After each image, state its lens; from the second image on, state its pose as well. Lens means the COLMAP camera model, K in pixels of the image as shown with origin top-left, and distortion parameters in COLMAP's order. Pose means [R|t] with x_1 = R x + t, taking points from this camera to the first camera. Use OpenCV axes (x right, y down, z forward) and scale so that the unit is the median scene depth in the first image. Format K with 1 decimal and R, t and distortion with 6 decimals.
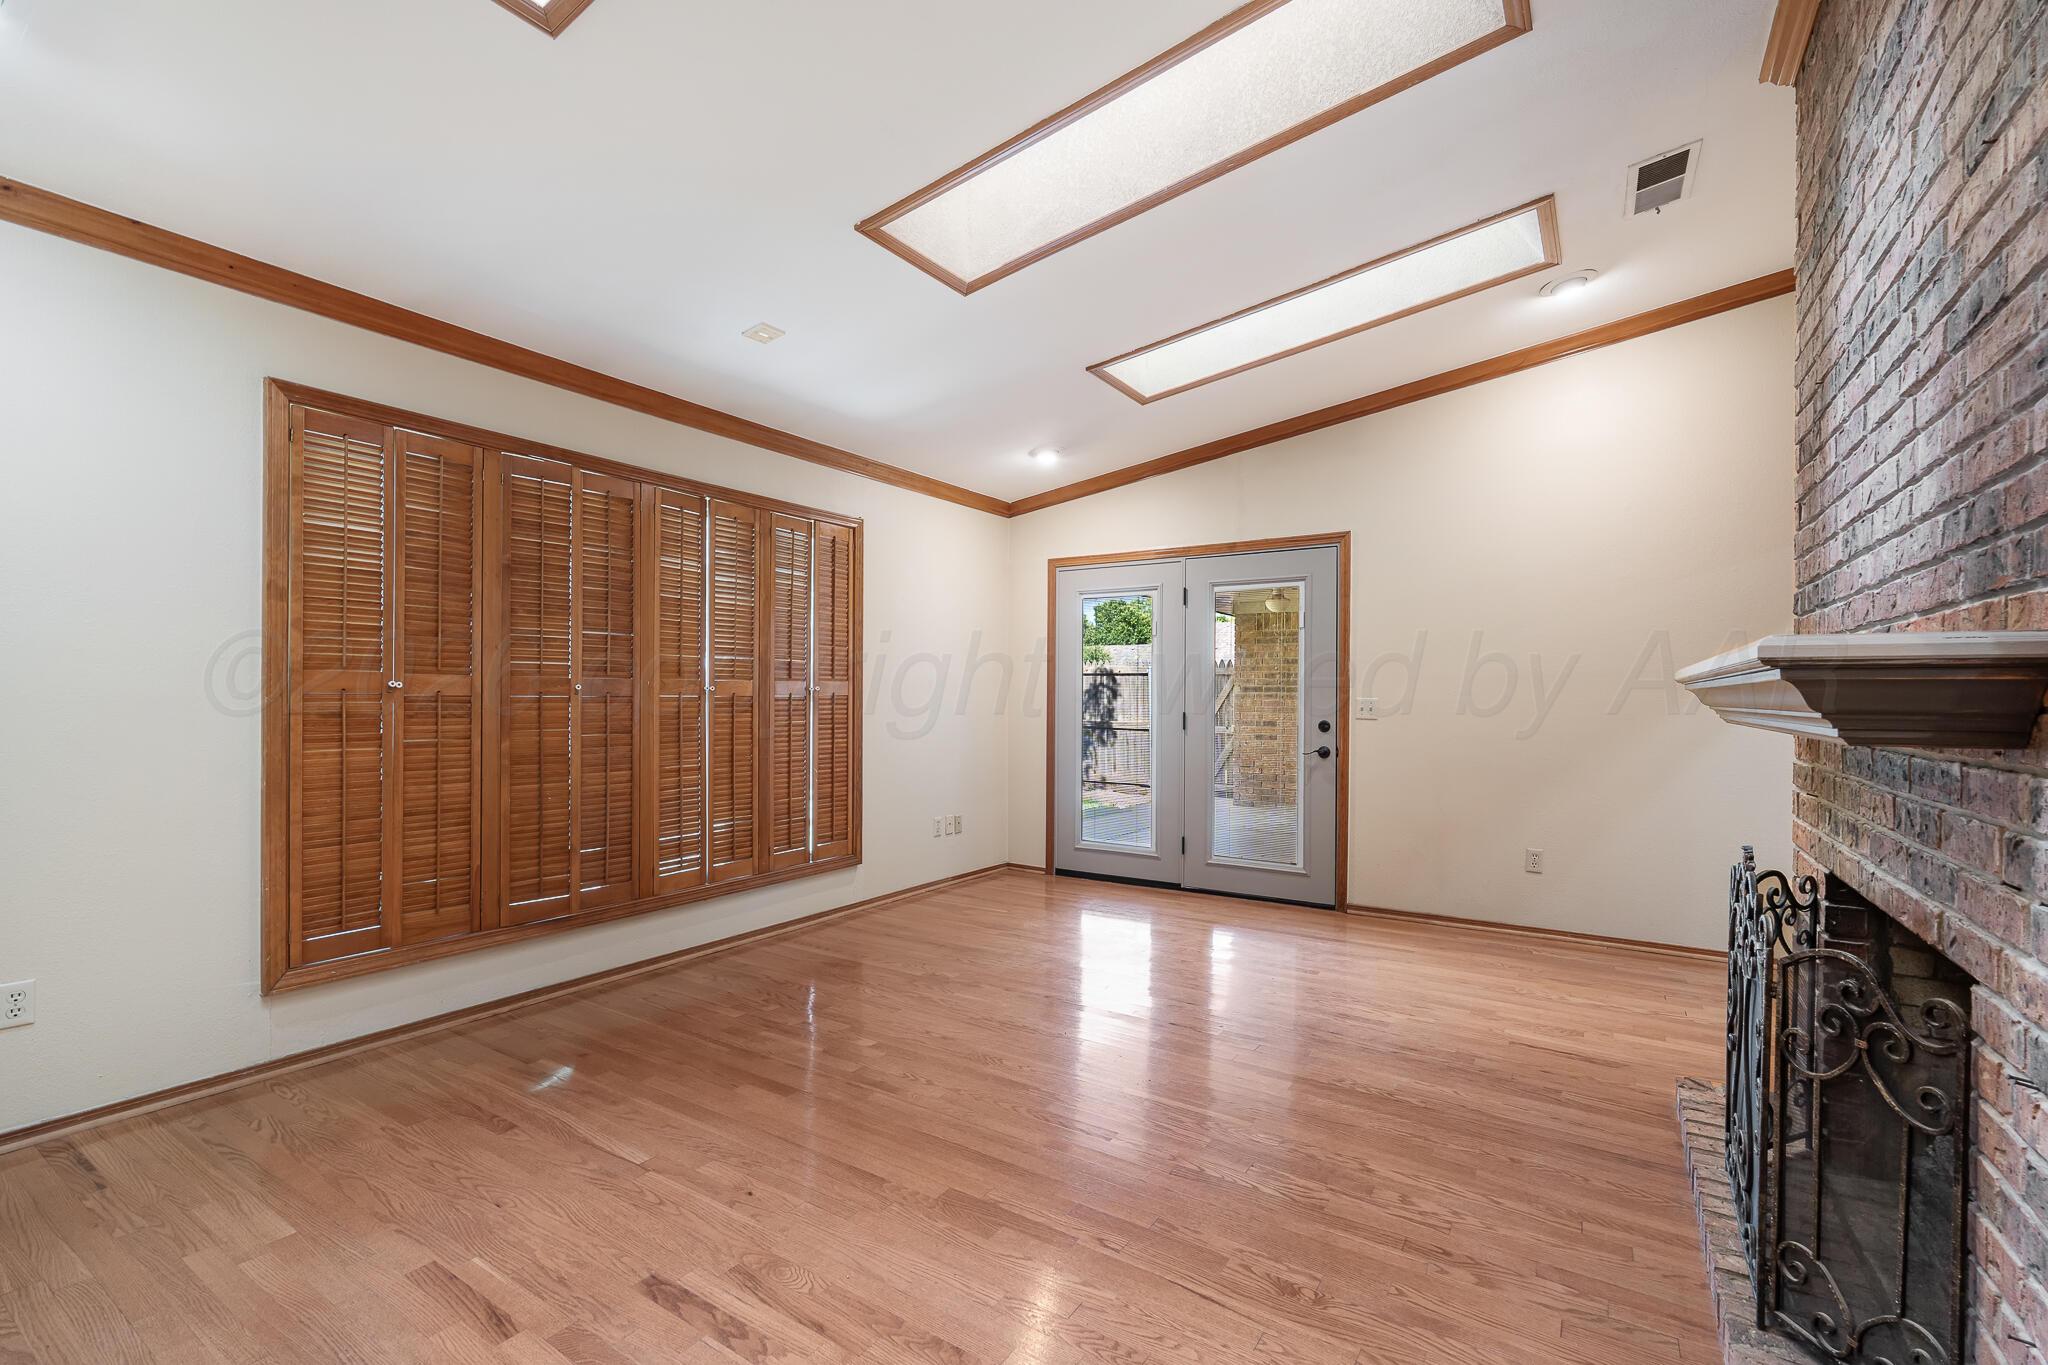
lens RADIAL K [[890.8, 0, 1030.7], [0, 890.8, 697.9], [0, 0, 1]] dist [0.001699, -0.000381]
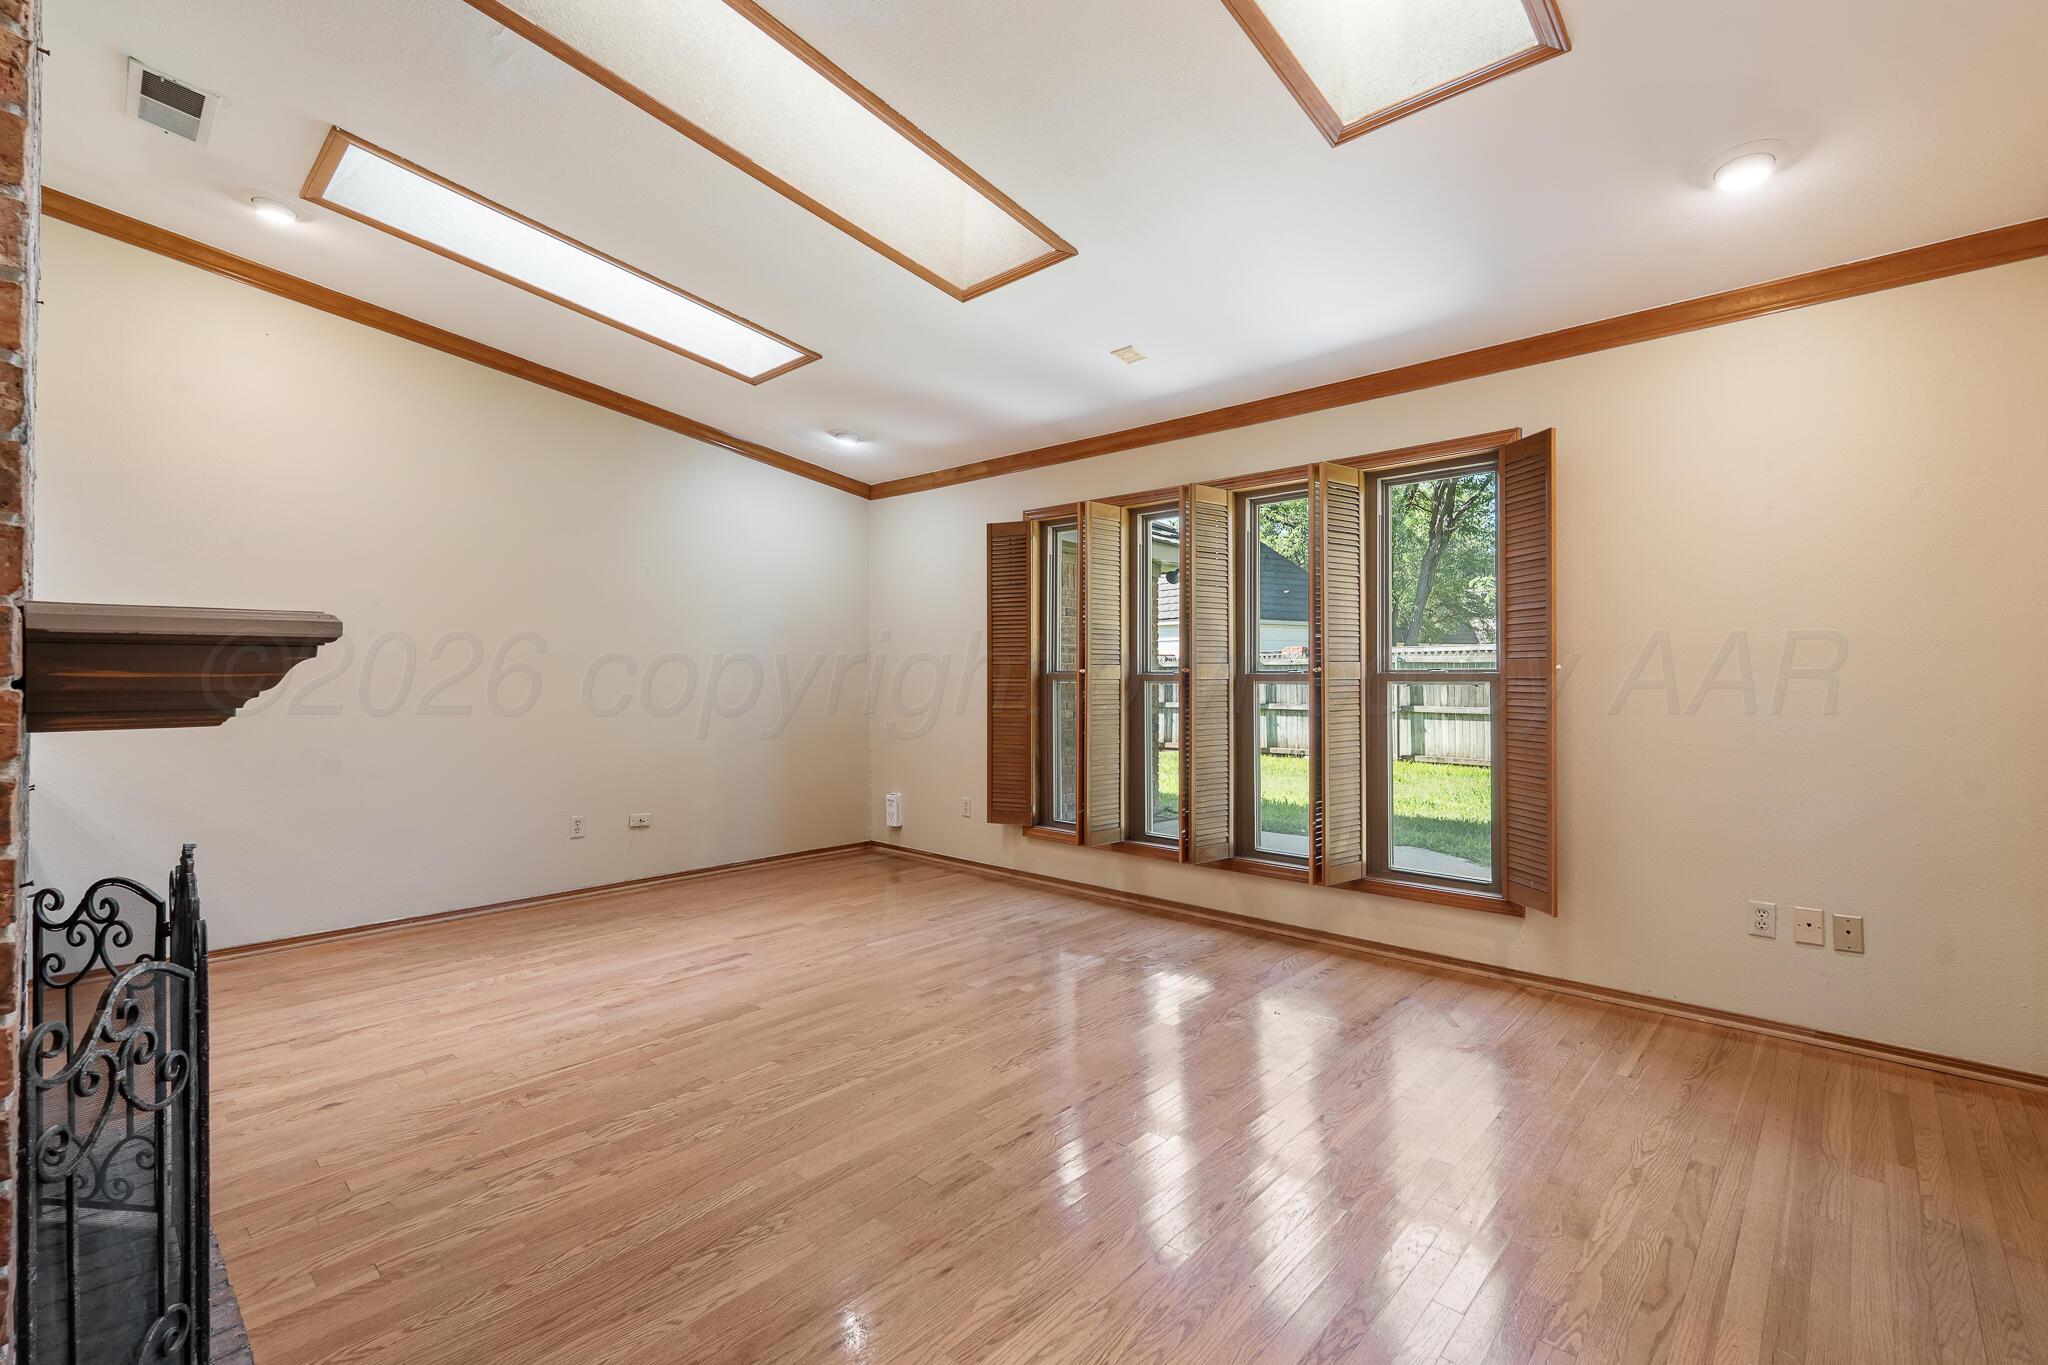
lens RADIAL K [[890.8, 0, 1021.6], [0, 890.8, 685.6], [0, 0, 1]] dist [0.001699, -0.000381]
pose [[-0.166928, 0.003031, -0.985964, 1.390257], [-0.002010, 0.999992, 0.003414, 0.005838], [0.985967, 0.002552, -0.166921, 1.786529]]
